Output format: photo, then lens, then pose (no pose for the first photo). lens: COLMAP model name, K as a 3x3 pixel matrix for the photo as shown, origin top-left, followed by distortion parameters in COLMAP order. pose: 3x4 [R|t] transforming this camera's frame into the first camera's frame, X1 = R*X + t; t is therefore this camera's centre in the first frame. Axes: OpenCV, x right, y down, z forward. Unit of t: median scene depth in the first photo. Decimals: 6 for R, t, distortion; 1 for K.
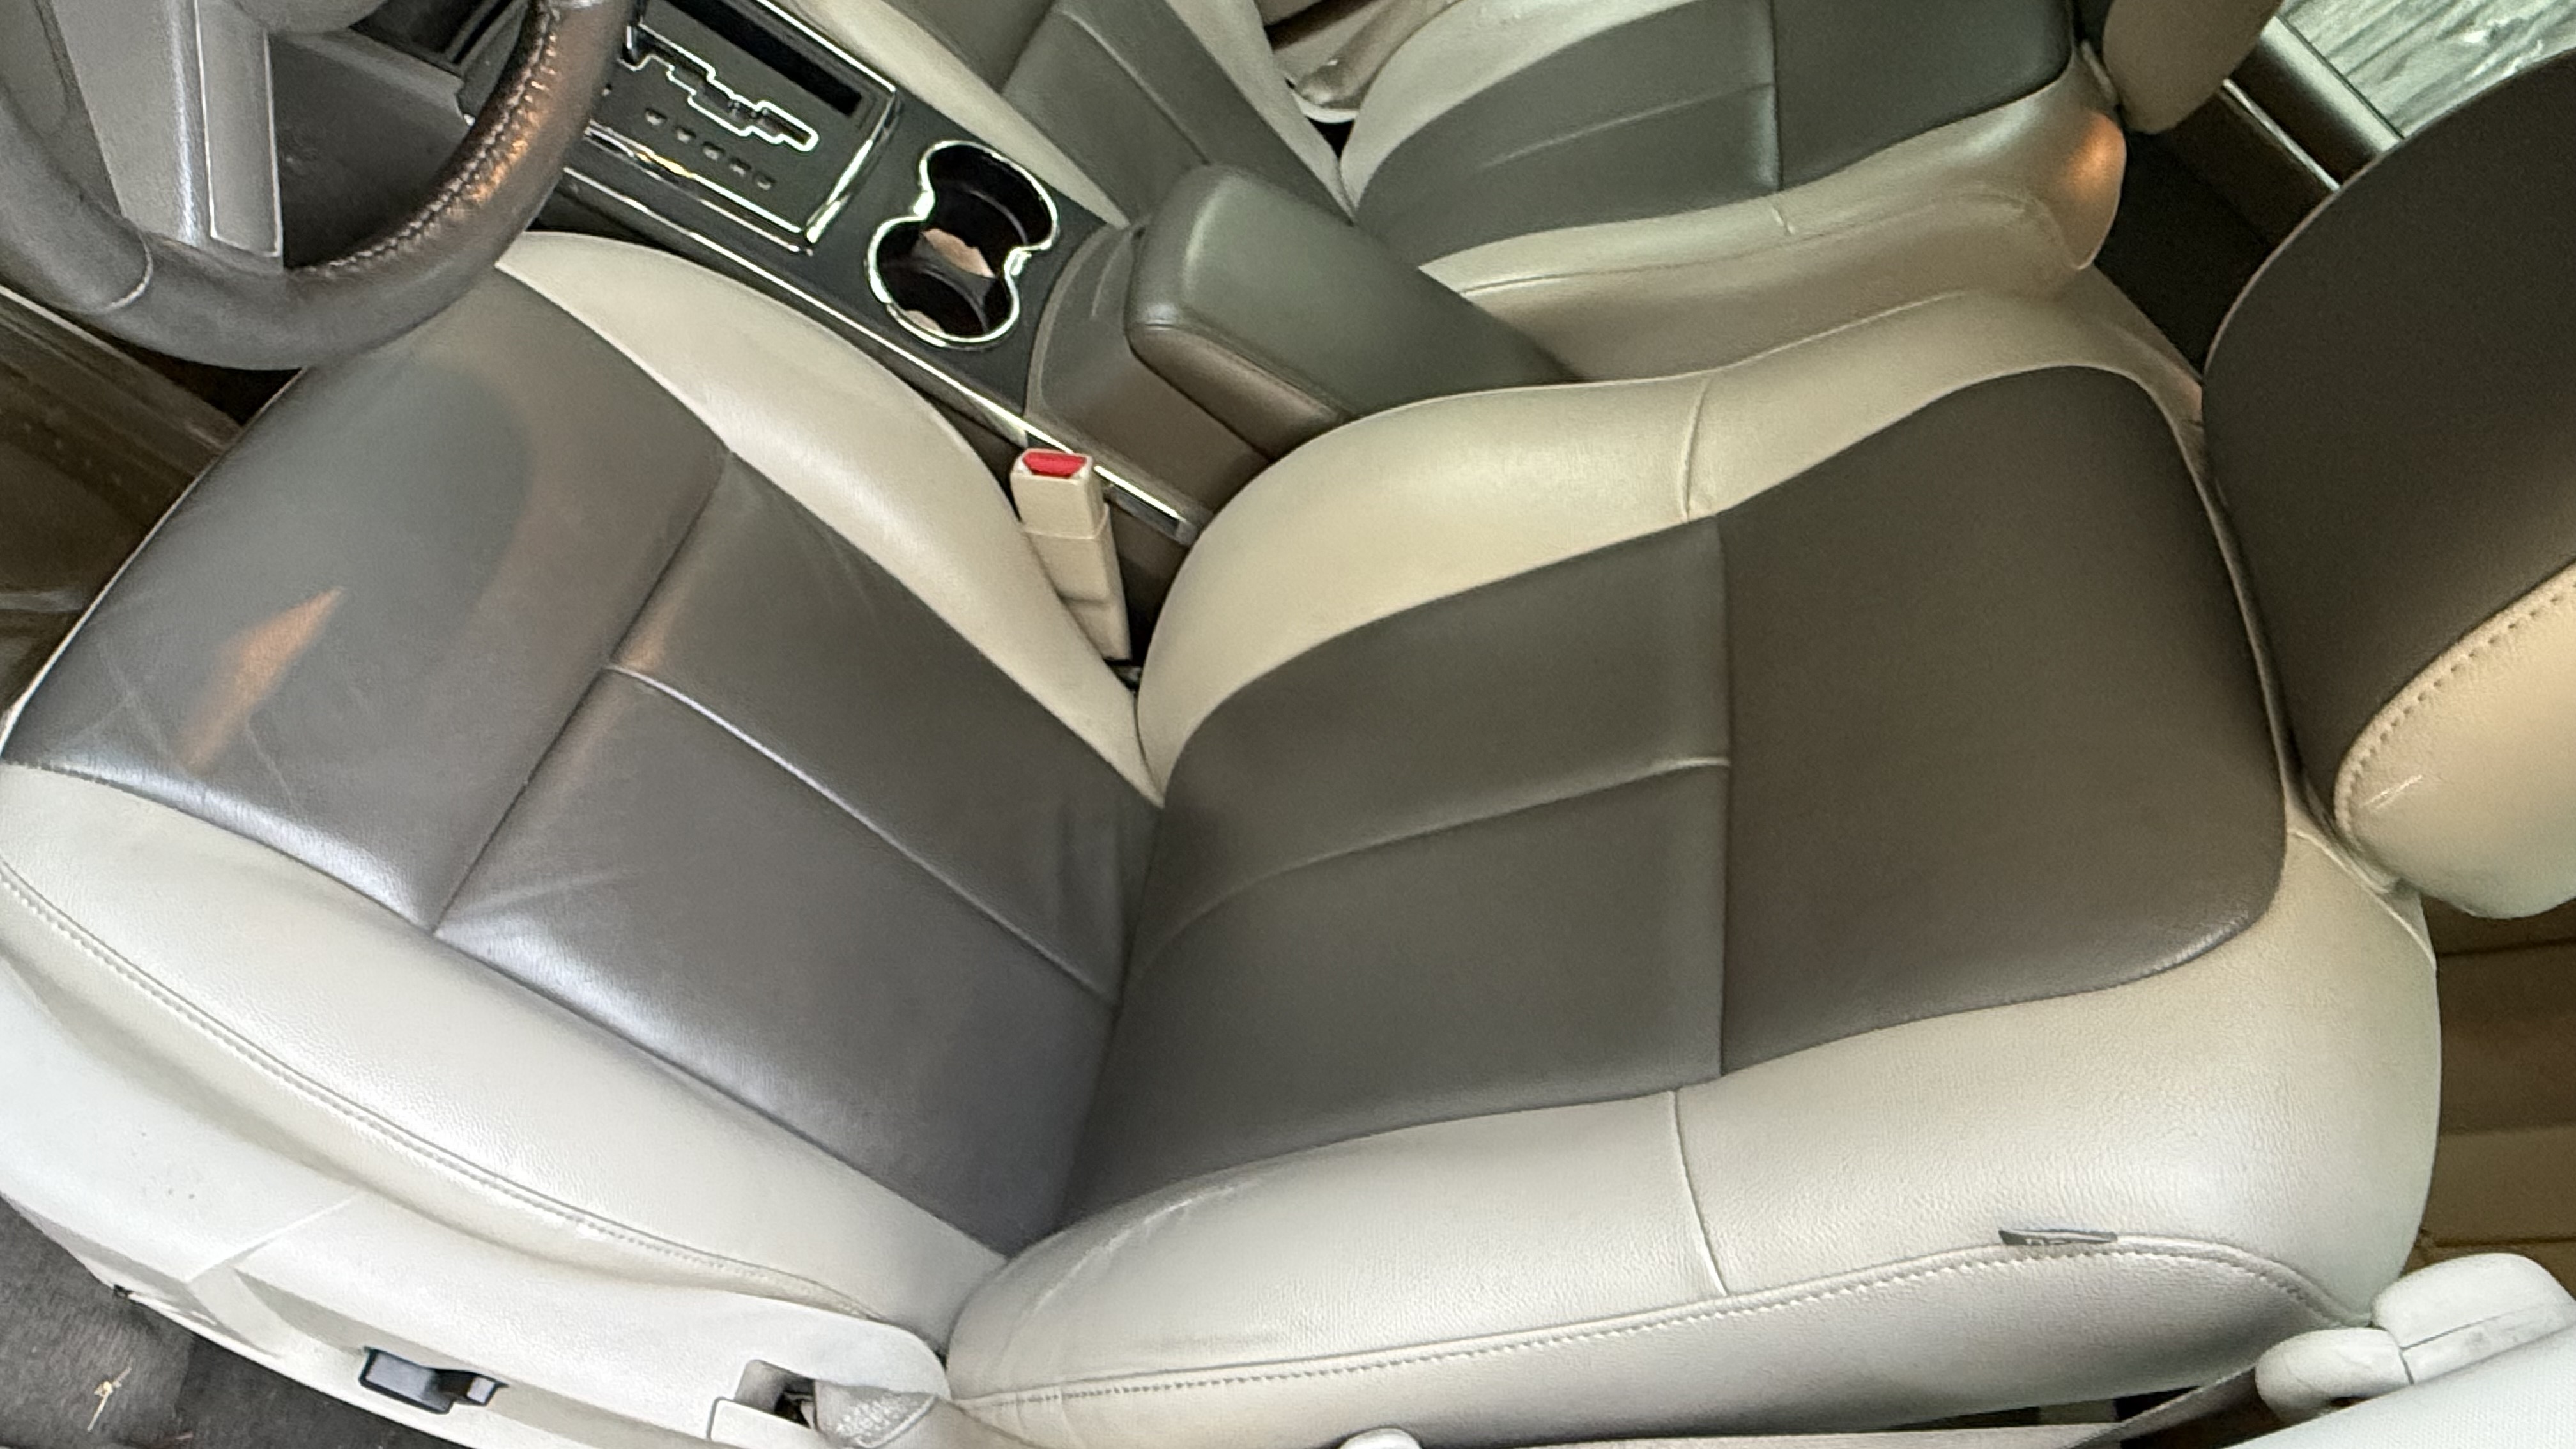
lens RADIAL K [[1637.9, 0, 1288.0], [0, 1637.9, 724.5], [0, 0, 1]] dist [0.002263, 0.003311]
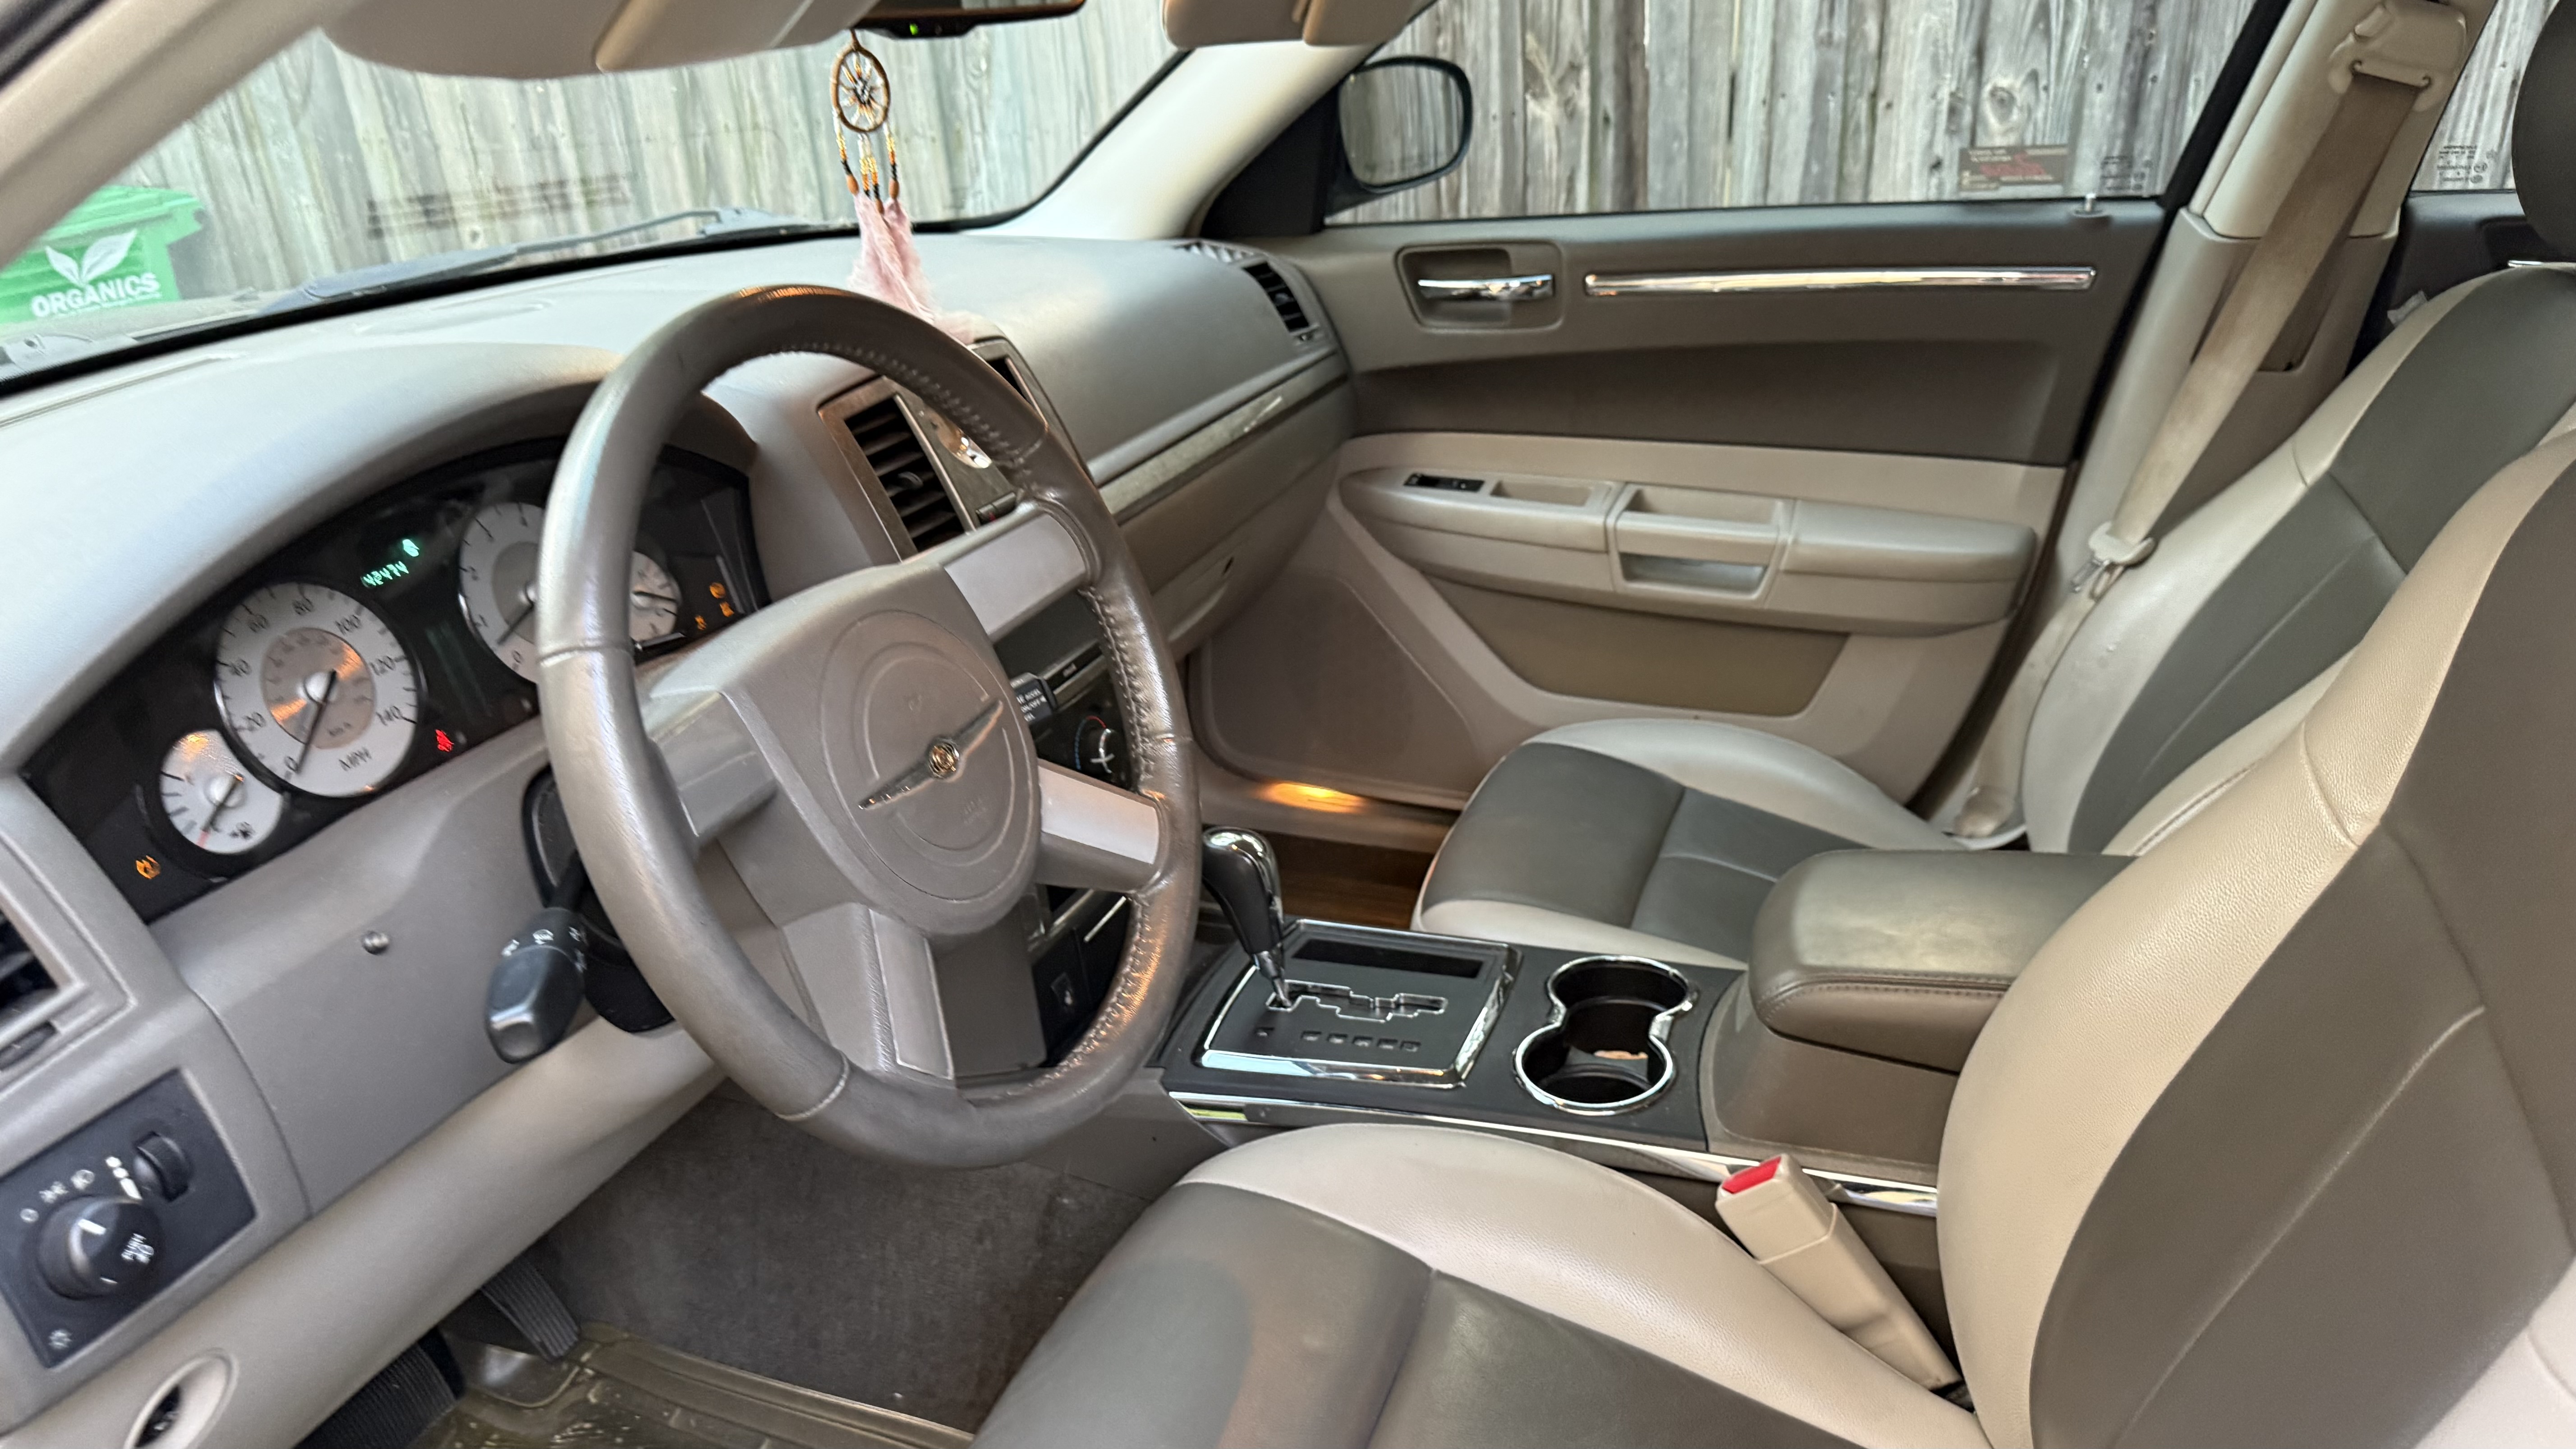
lens RADIAL K [[1833.3, 0, 1288.0], [0, 1833.3, 724.5], [0, 0, 1]] dist [0.044683, -0.068360]
pose [[0.799778, -0.506678, -0.321919, 0.115898], [0.218437, 0.745143, -0.630117, 0.254761], [0.559142, 0.433635, 0.706626, -0.010964]]
